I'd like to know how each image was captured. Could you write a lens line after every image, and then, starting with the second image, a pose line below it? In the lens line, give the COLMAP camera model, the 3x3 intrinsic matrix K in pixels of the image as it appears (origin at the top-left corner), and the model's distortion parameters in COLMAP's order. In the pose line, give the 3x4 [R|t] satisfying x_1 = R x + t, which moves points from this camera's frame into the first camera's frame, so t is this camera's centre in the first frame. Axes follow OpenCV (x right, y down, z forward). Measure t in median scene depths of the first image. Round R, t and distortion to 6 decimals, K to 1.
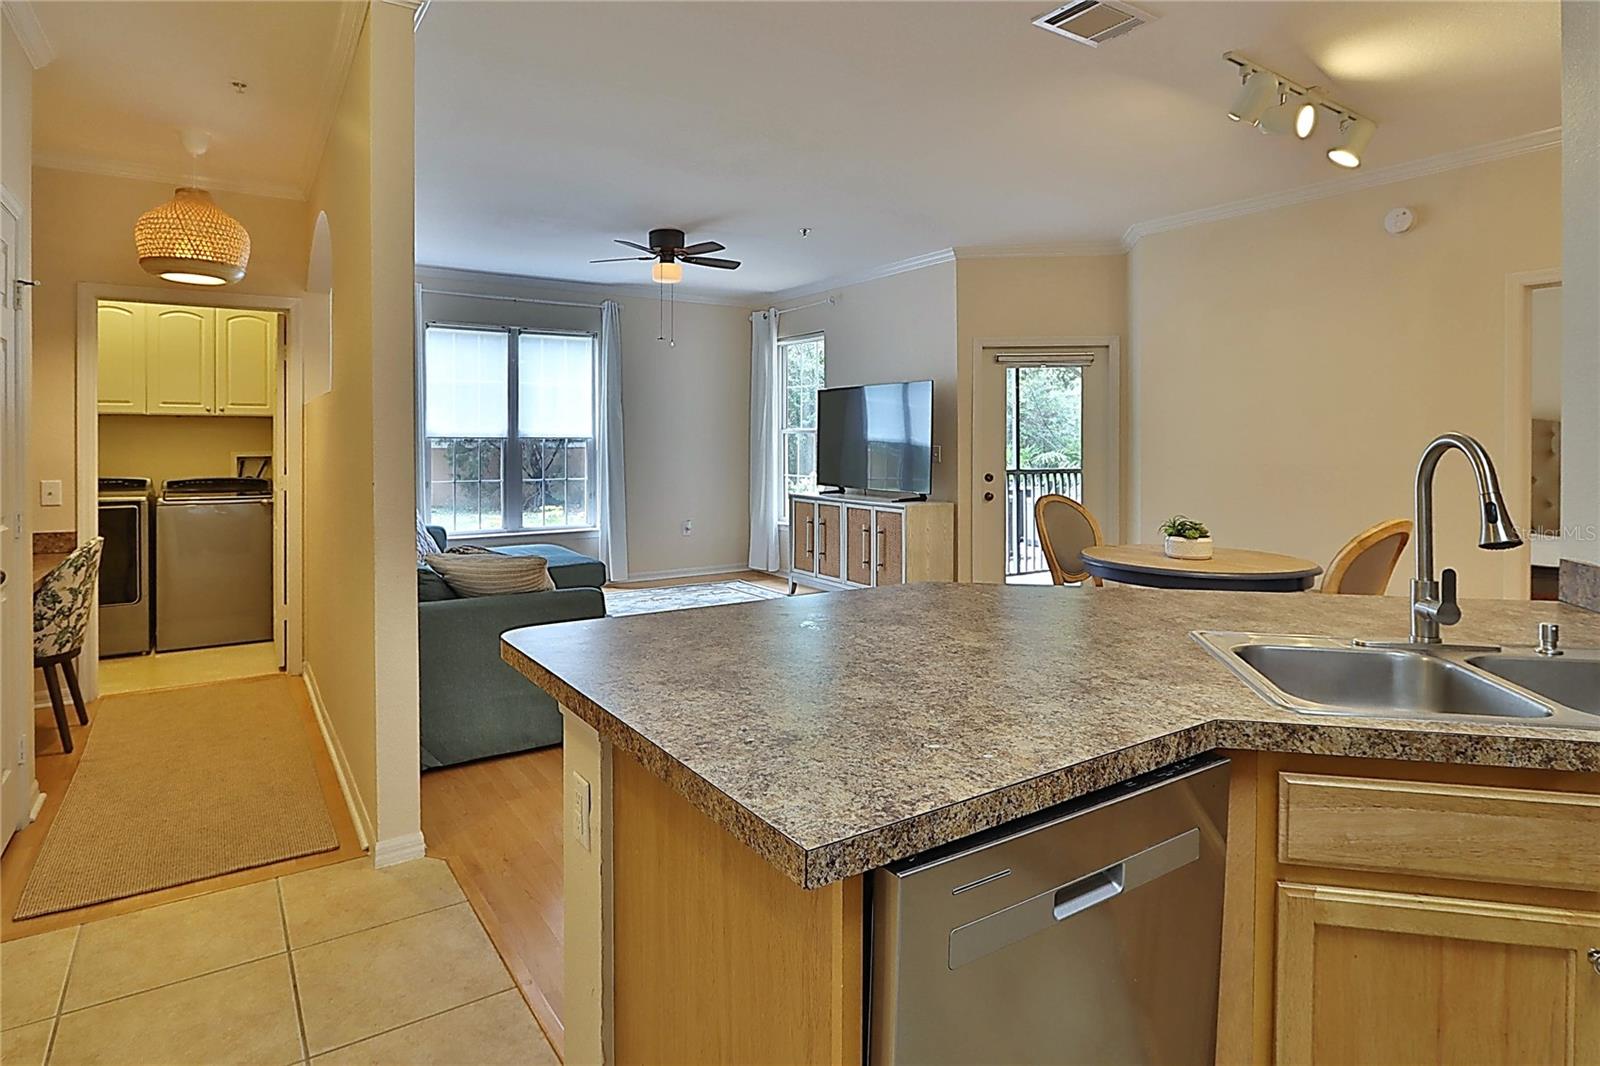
lens RADIAL K [[937.7, 0, 821.6], [0, 937.7, 444.2], [0, 0, 1]] dist [-0.015146, -0.000737]
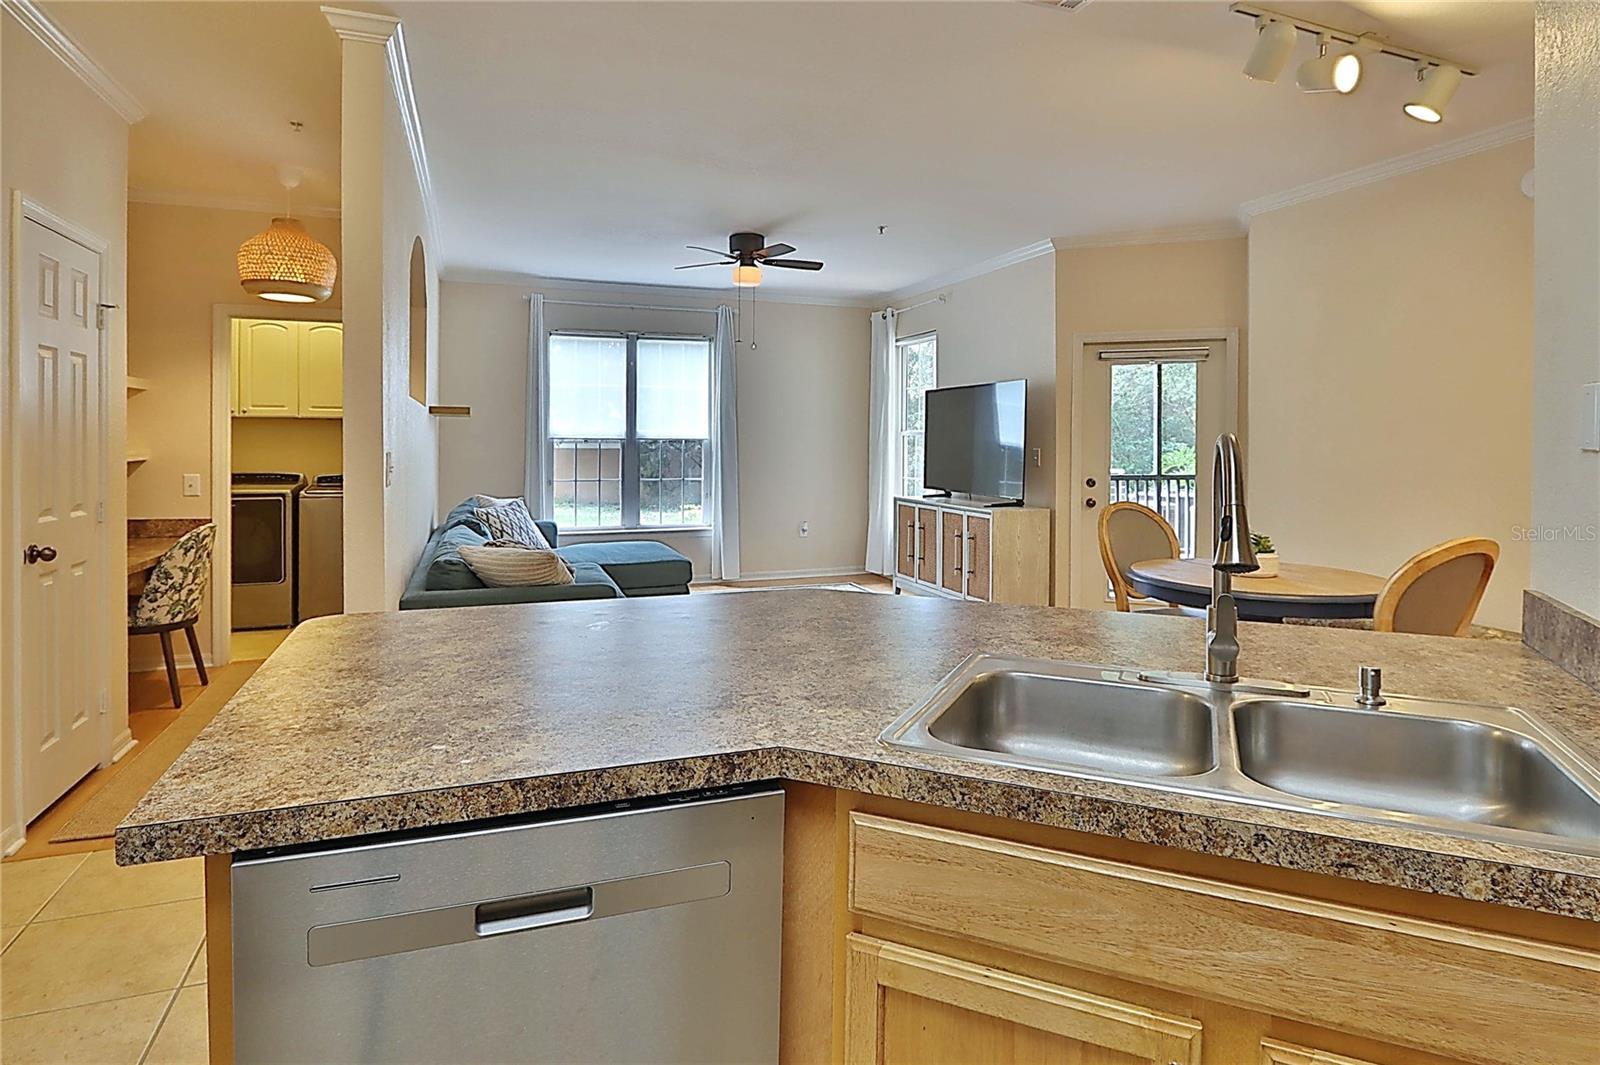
lens RADIAL K [[948.4, 0, 829.4], [0, 948.4, 447.1], [0, 0, 1]] dist [-0.019560, 0.002462]
pose [[0.972417, 0.004087, -0.233214, 0.257054], [-0.003947, 0.999992, 0.001066, 0.000140], [0.233217, -0.000116, 0.972425, 0.041321]]
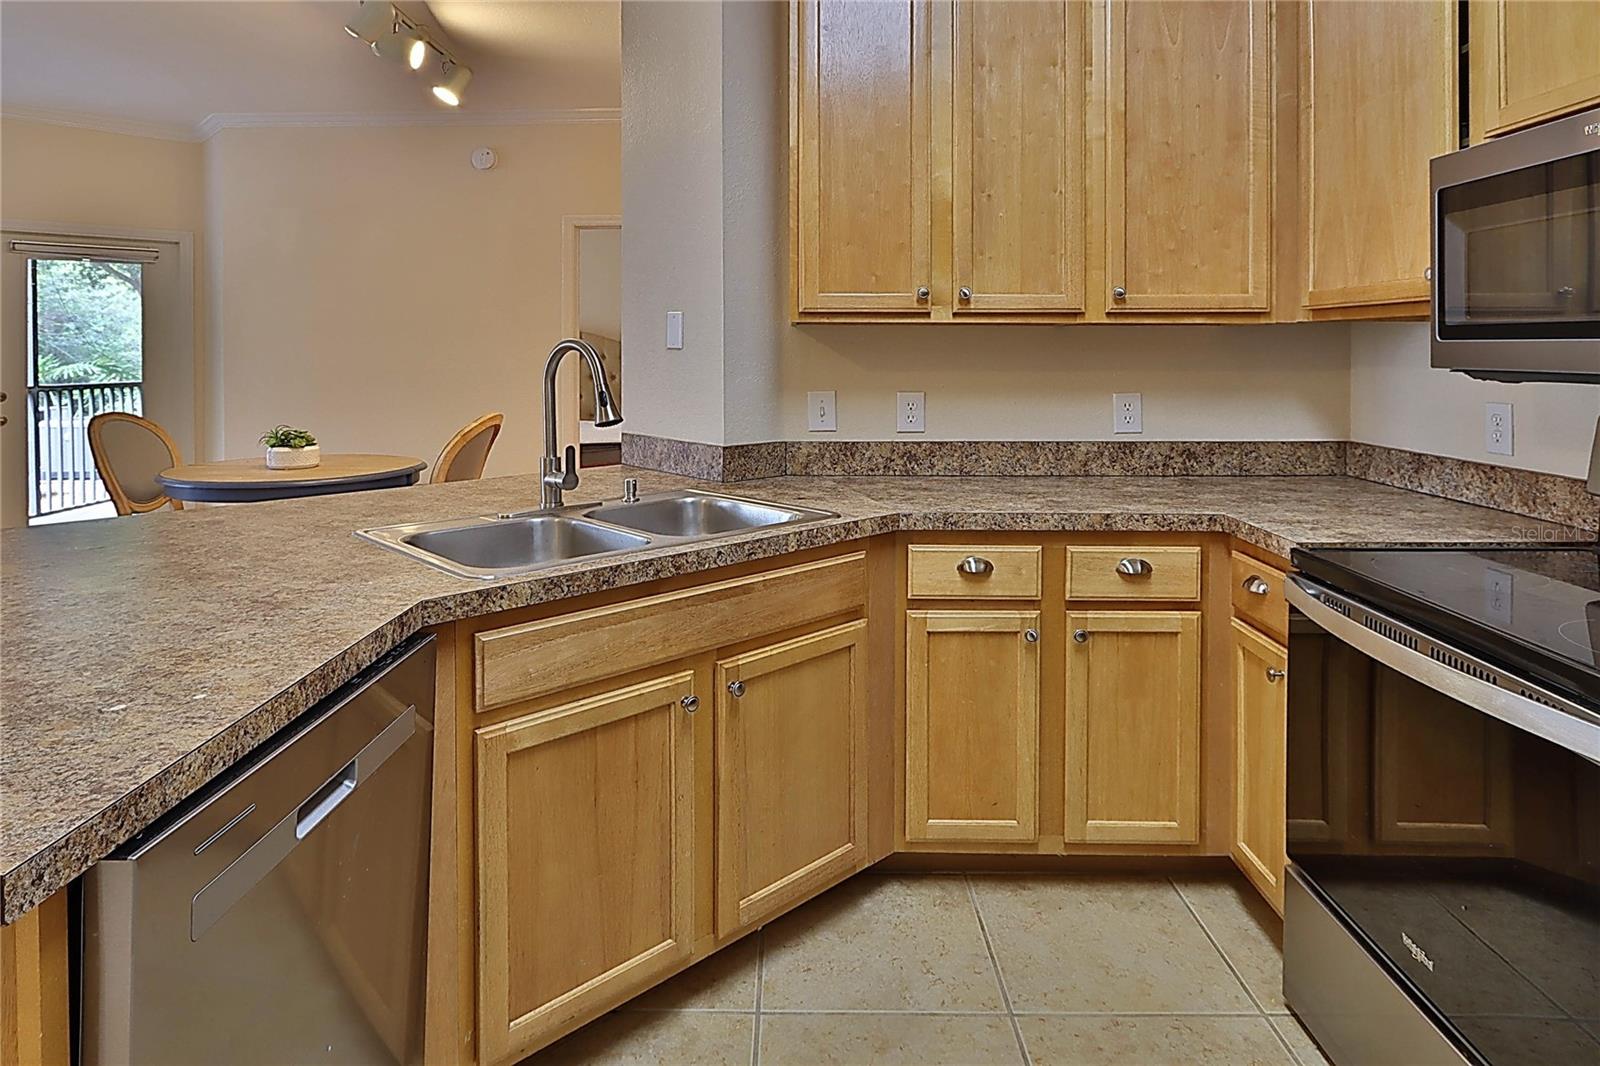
lens RADIAL K [[885.0, 0, 840.4], [0, 885.0, 359.8], [0, 0, 1]] dist [-0.007022, -0.001101]
pose [[0.563673, -0.014090, 0.825878, -0.054666], [0.007679, 0.999901, 0.011818, 0.002542], [-0.825962, -0.000320, 0.563725, 0.008006]]
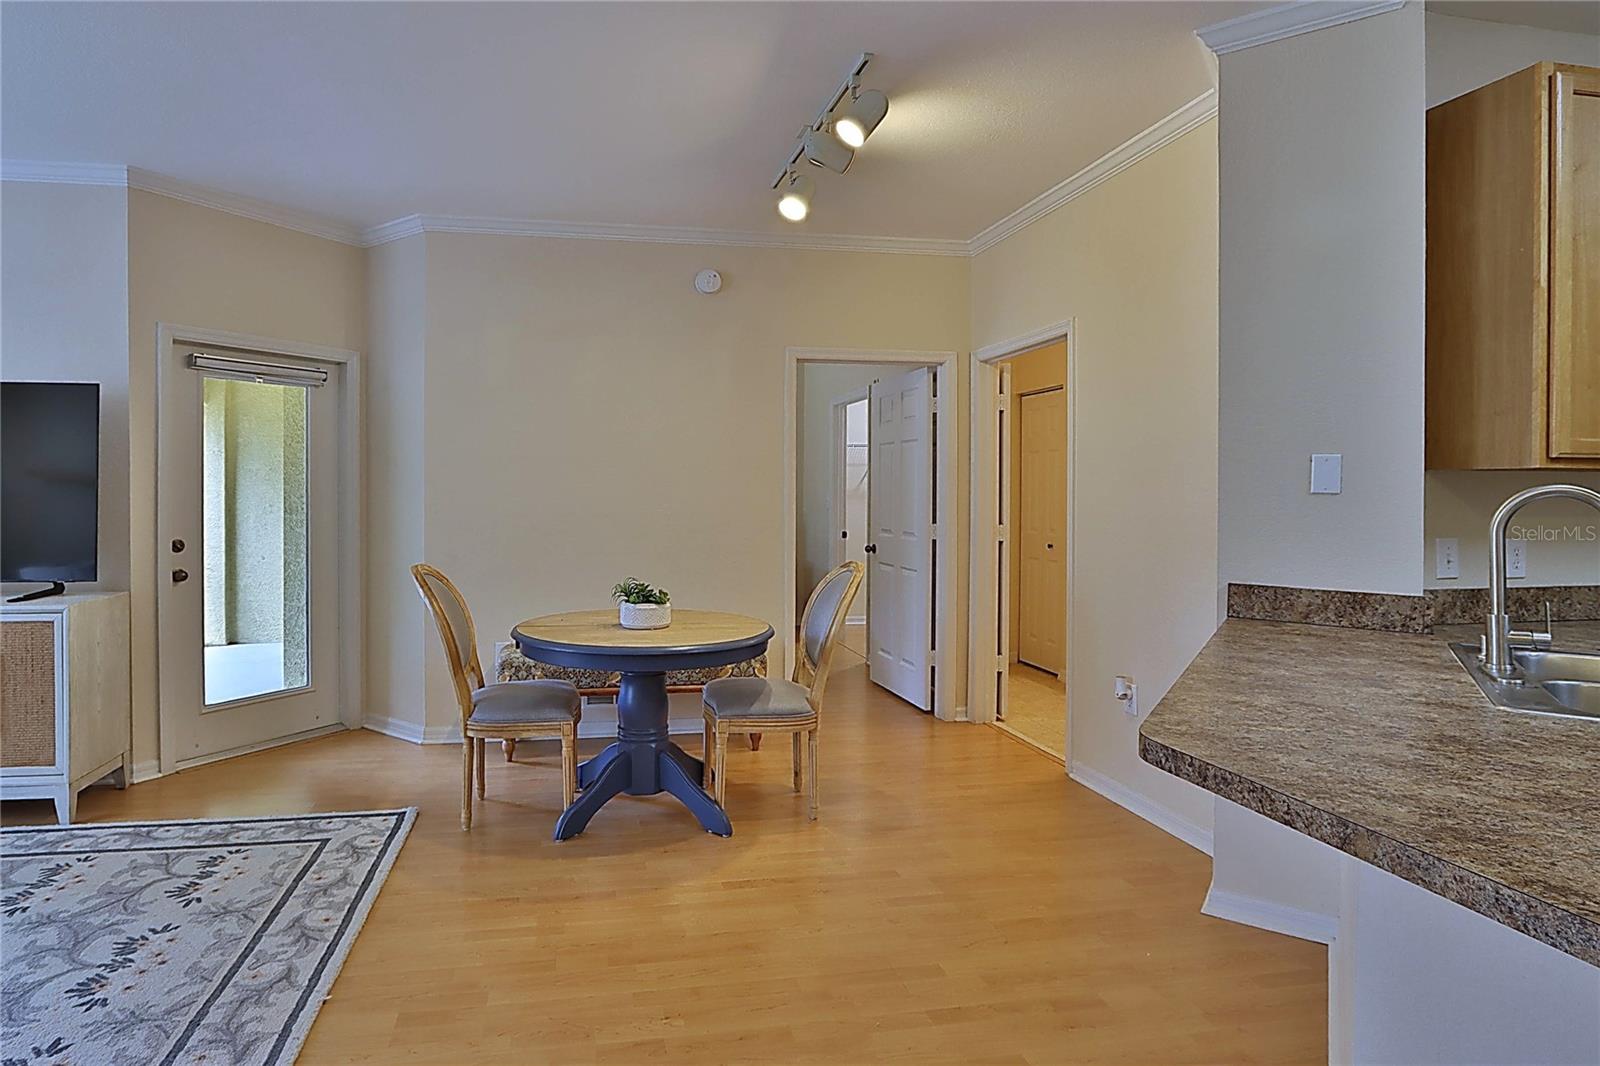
lens RADIAL K [[862.2, 0, 744.7], [0, 862.2, 495.9], [0, 0, 1]] dist [-0.014762, -0.000107]
pose [[0.418482, -0.008722, 0.908183, -0.351356], [0.002676, 0.999961, 0.008370, -0.004102], [-0.908221, -0.001072, 0.418489, 0.744292]]
